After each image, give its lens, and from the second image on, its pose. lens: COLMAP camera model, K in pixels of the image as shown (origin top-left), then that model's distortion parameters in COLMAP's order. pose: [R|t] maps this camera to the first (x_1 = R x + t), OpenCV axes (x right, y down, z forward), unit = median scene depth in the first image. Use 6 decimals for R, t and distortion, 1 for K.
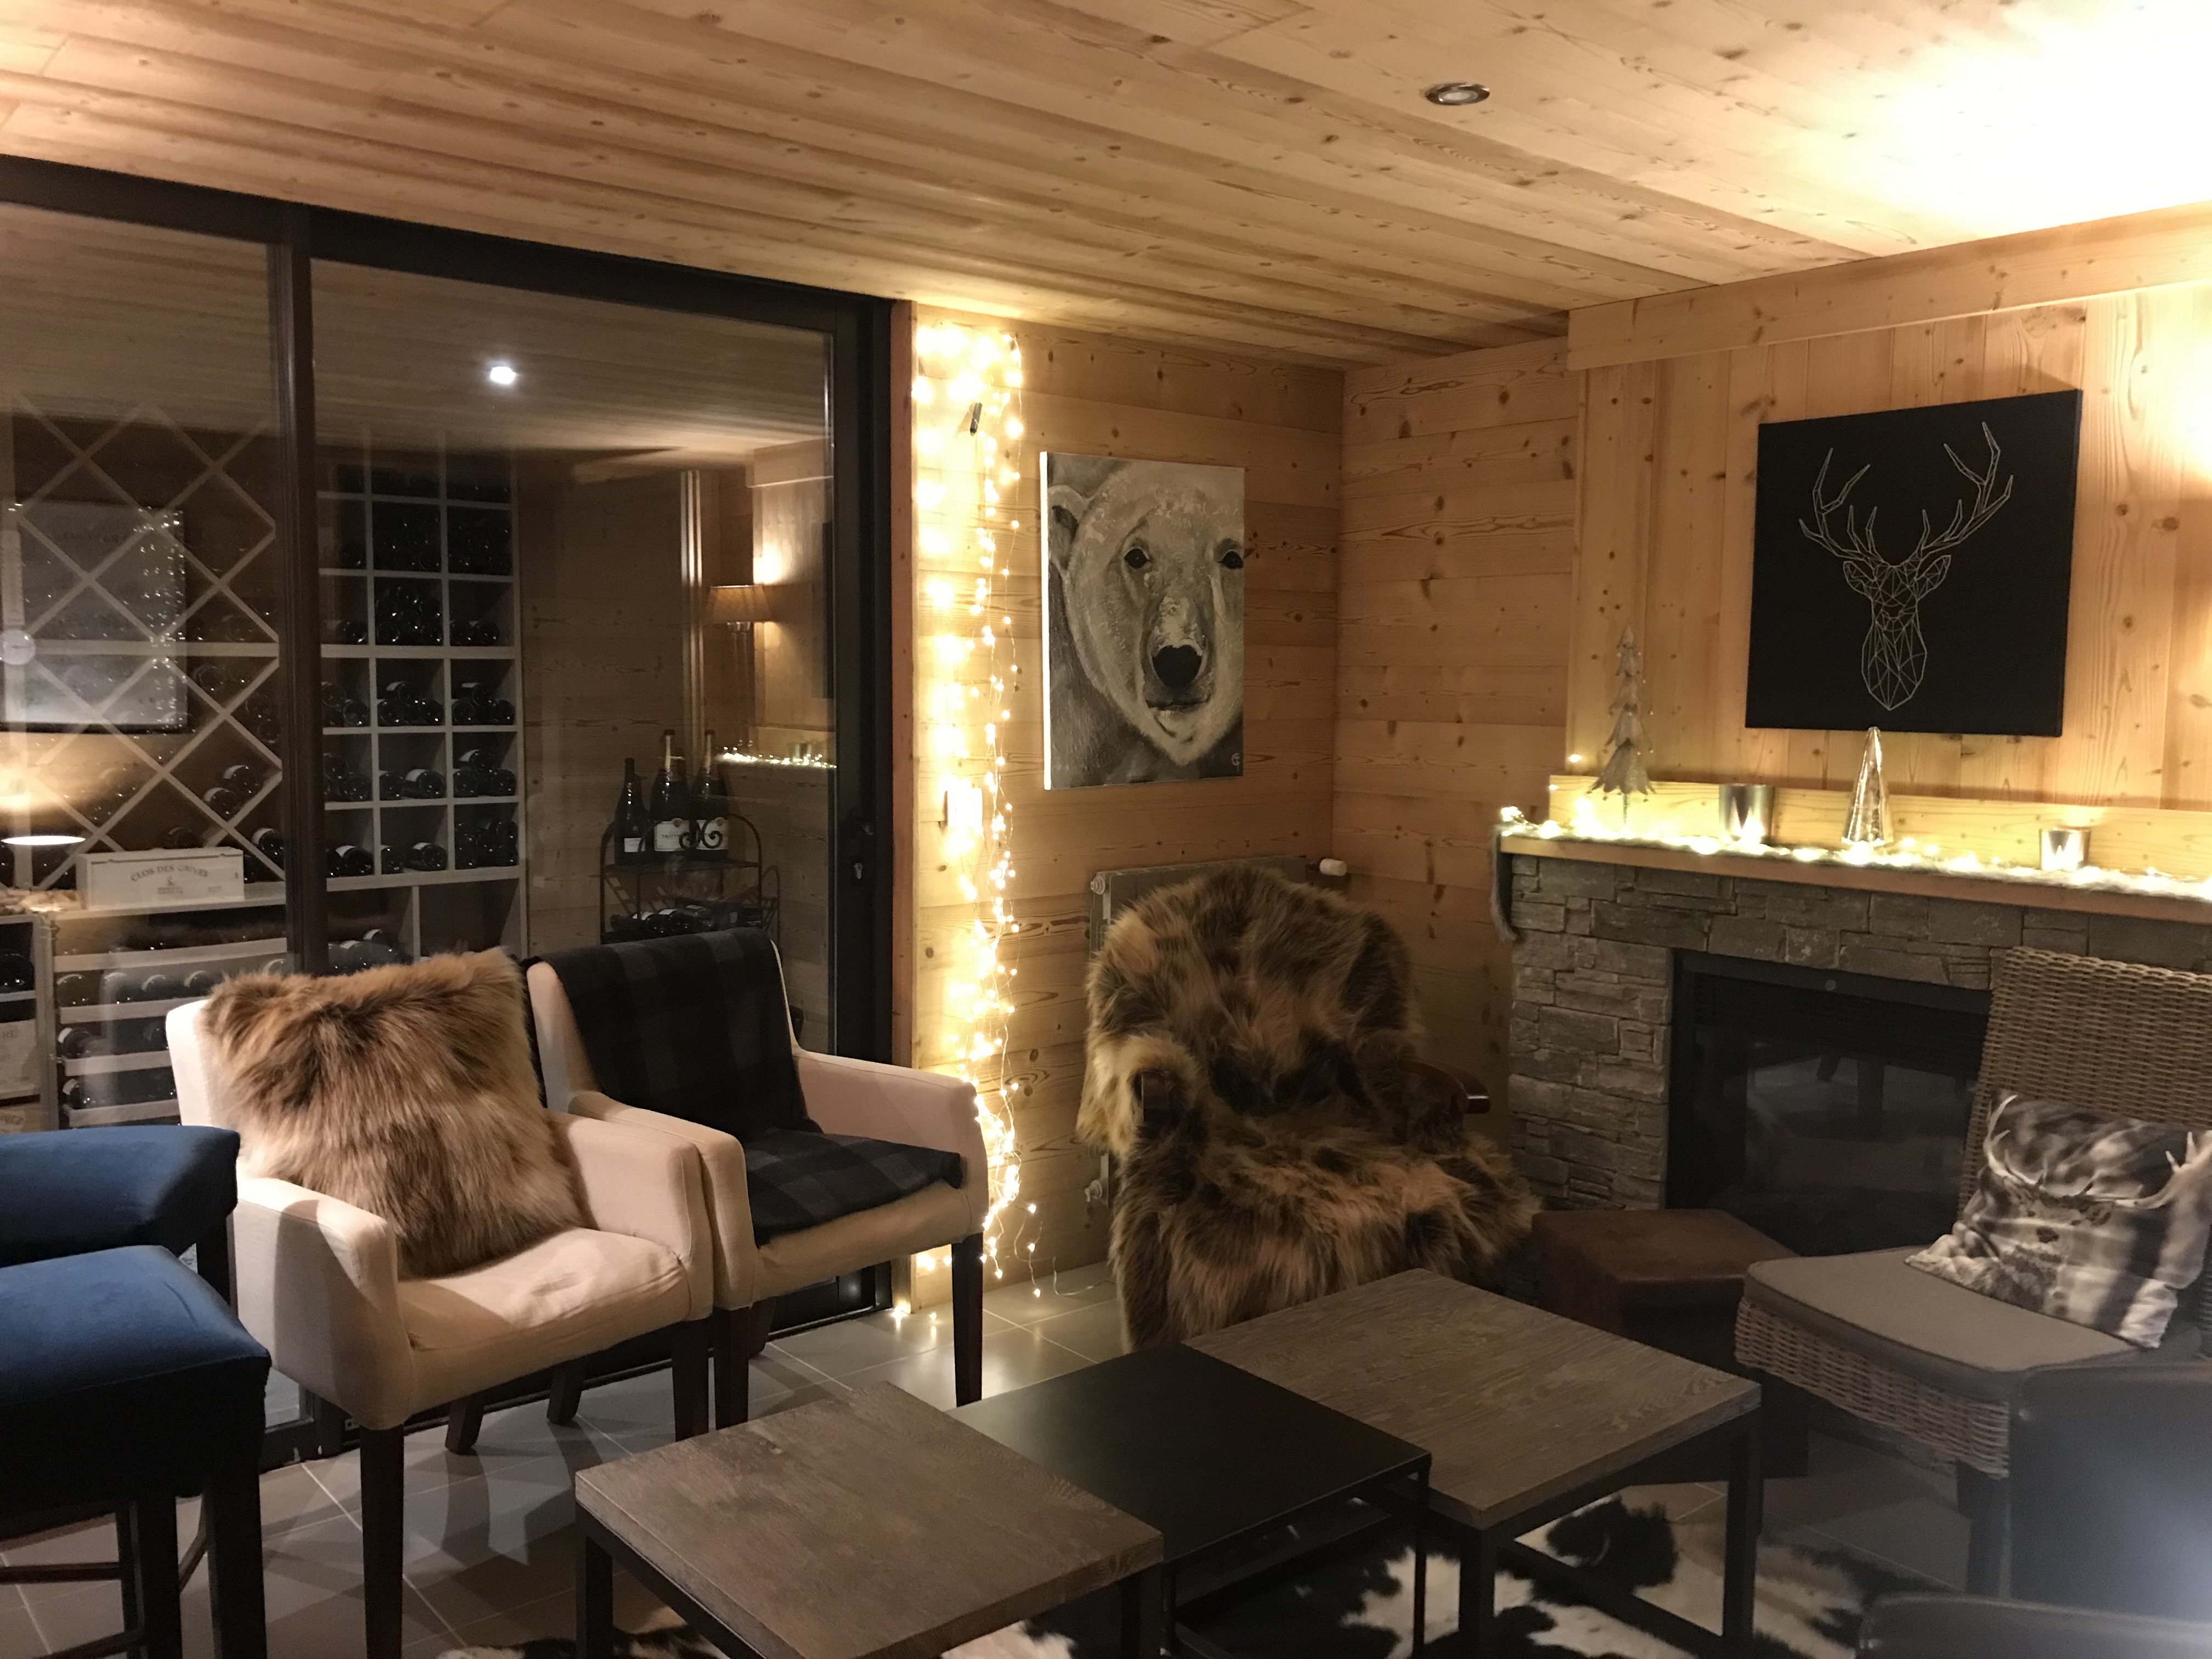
lens RADIAL K [[1795.7, 0, 1106.0], [0, 1795.7, 829.5], [0, 0, 1]] dist [0.072041, -0.001013]
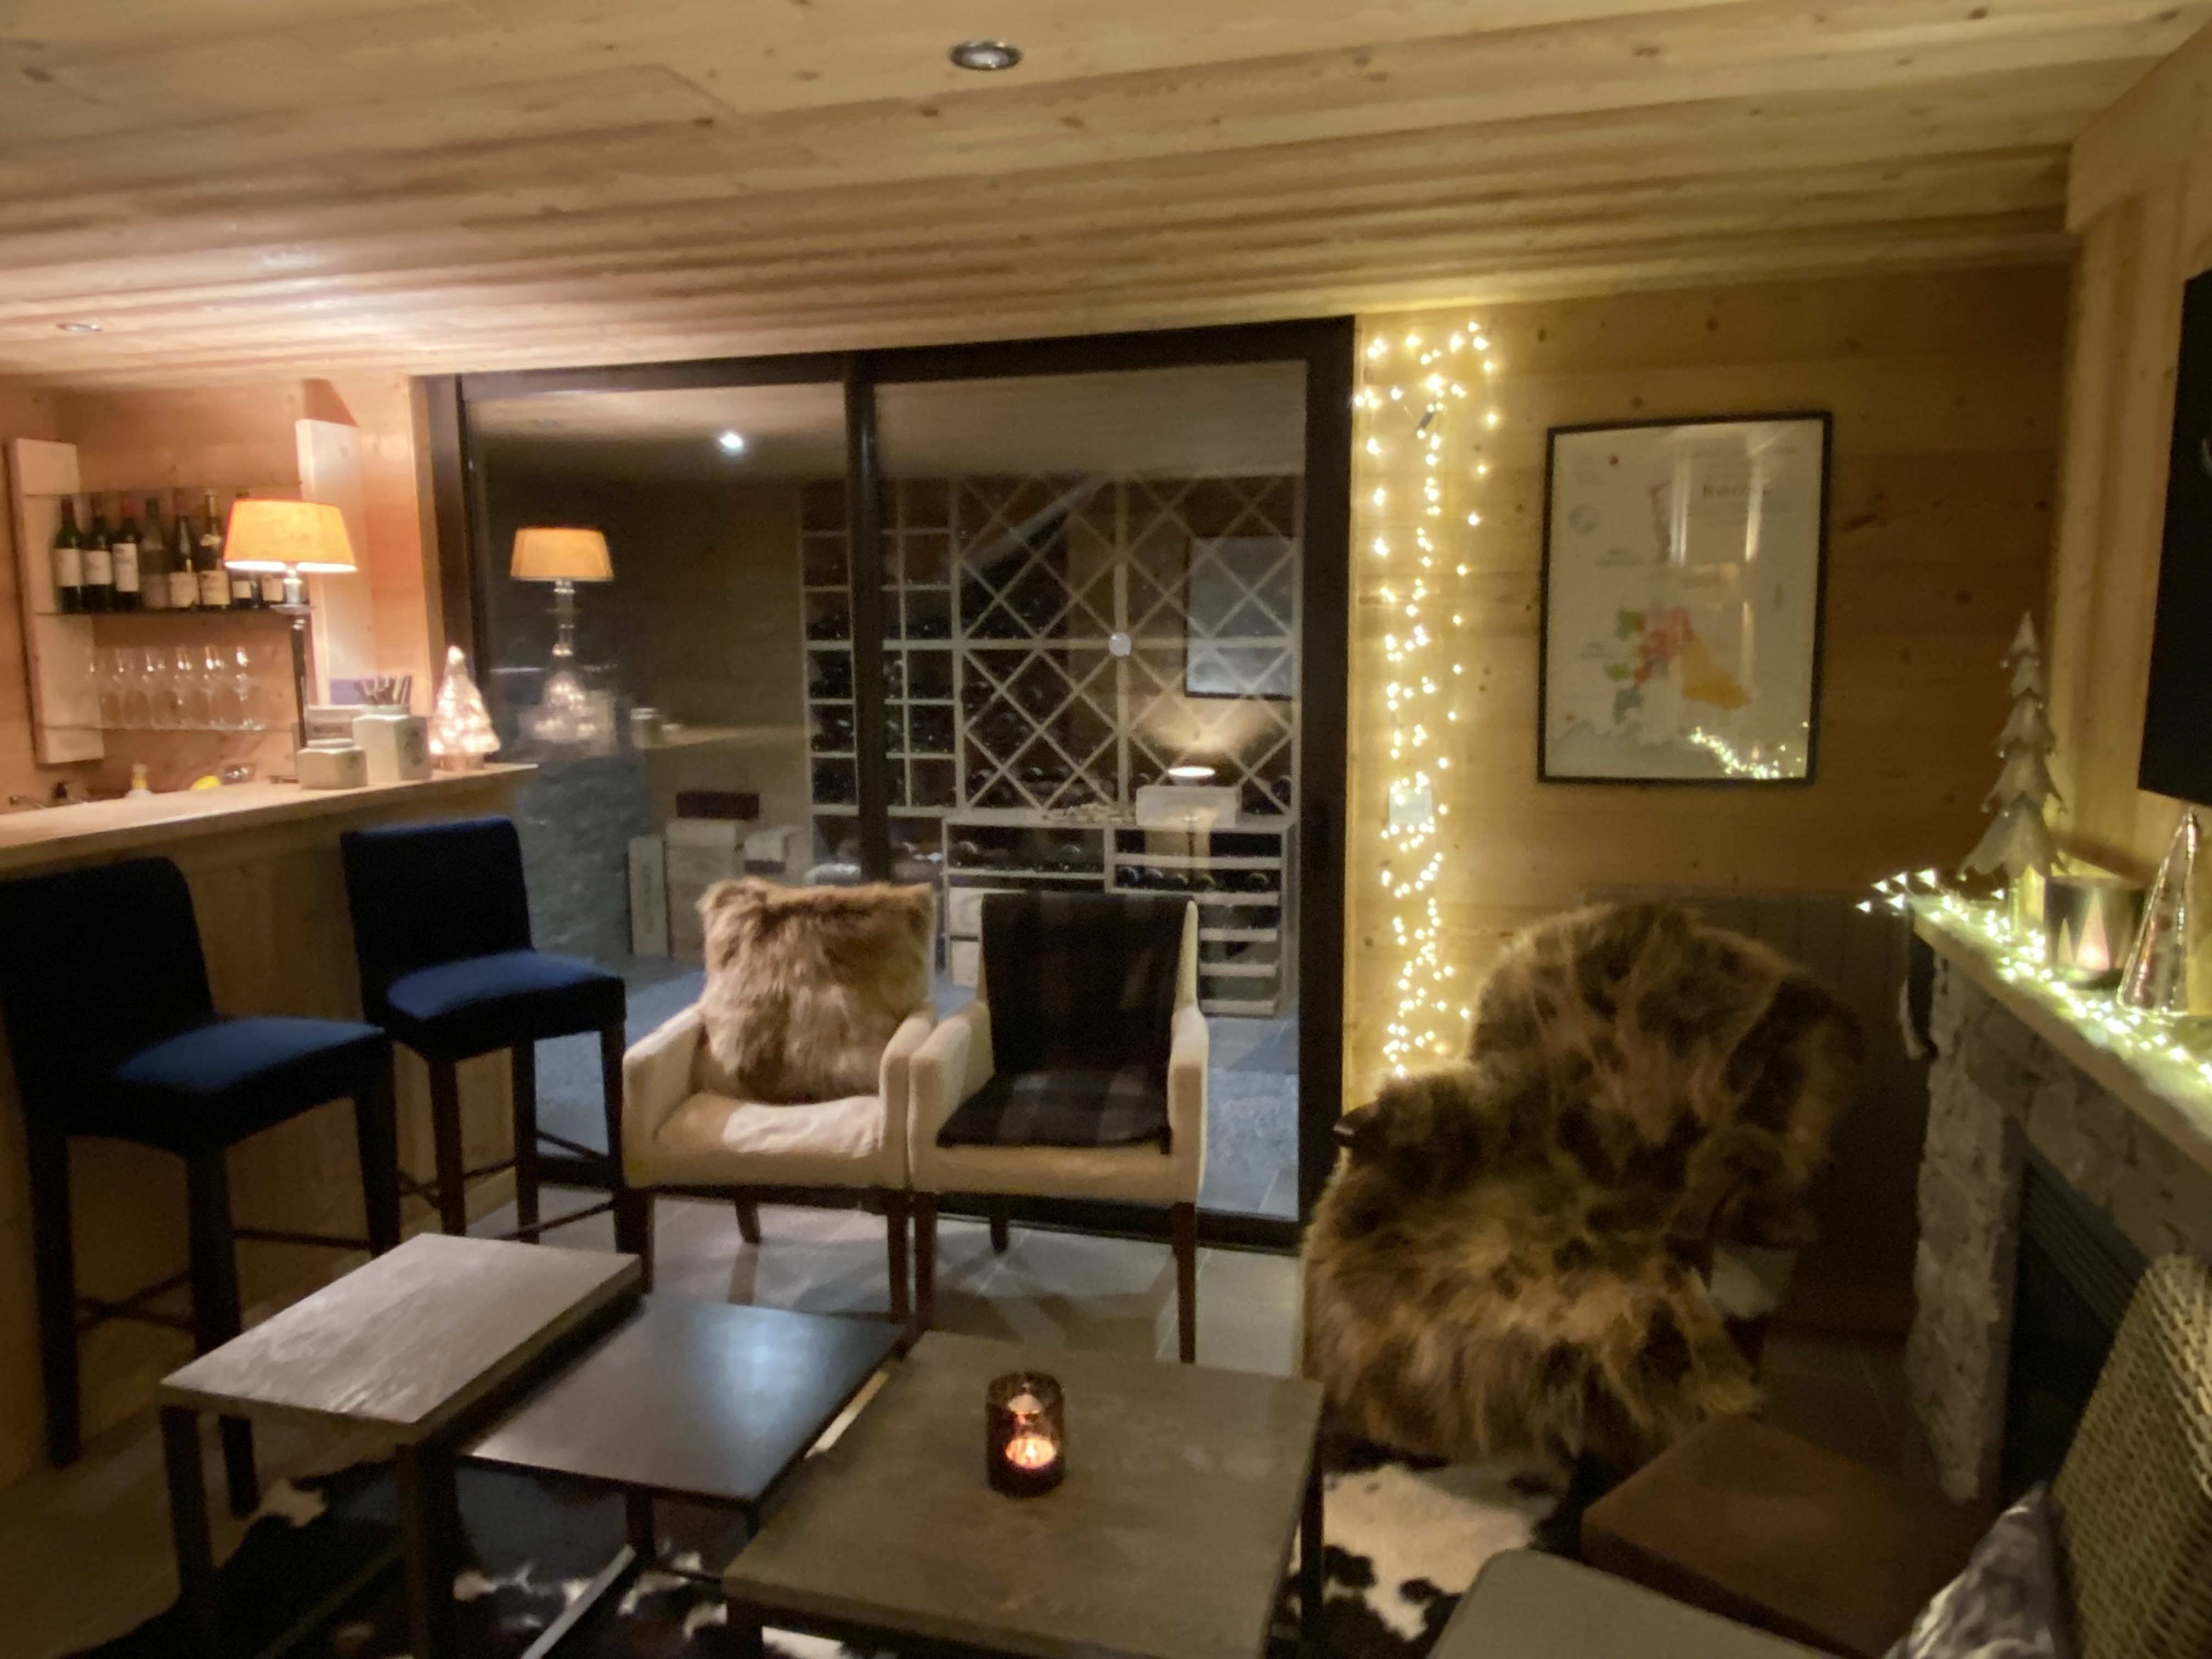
lens RADIAL K [[1512.5, 0, 1106.0], [0, 1512.5, 829.5], [0, 0, 1]] dist [0.032722, 0.000201]
pose [[0.564217, 0.095636, -0.820069, 0.530237], [-0.055394, 0.995415, 0.077973, -0.056653], [0.823766, 0.001433, 0.566928, 0.375259]]
